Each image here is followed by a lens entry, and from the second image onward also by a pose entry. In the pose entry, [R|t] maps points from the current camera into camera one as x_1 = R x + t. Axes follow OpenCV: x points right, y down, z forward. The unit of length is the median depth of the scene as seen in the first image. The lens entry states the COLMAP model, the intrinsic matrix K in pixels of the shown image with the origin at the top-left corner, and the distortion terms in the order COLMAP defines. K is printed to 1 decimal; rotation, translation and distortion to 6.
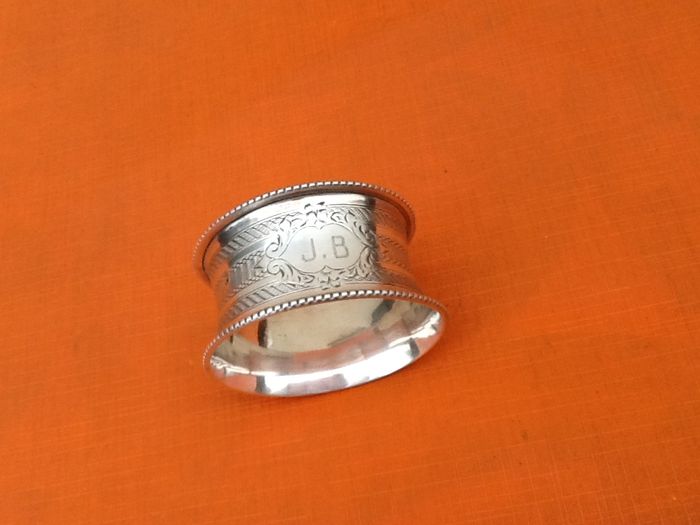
lens RADIAL K [[884.7, 0, 350.0], [0, 884.7, 262.5], [0, 0, 1]] dist [0.013175, 0.004201]
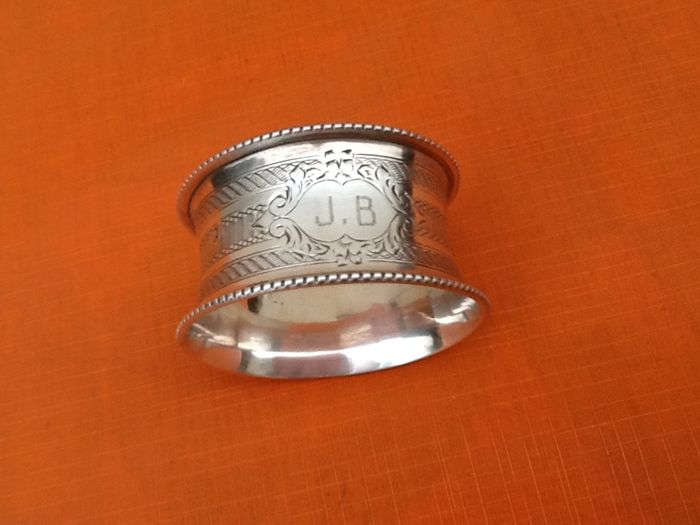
lens RADIAL K [[884.7, 0, 350.0], [0, 884.7, 262.5], [0, 0, 1]] dist [0.013175, 0.004201]
pose [[0.994478, 0.104560, 0.008990, -0.026907], [-0.104944, 0.991221, 0.080421, -0.033427], [-0.000502, -0.080920, 0.996720, 0.226193]]
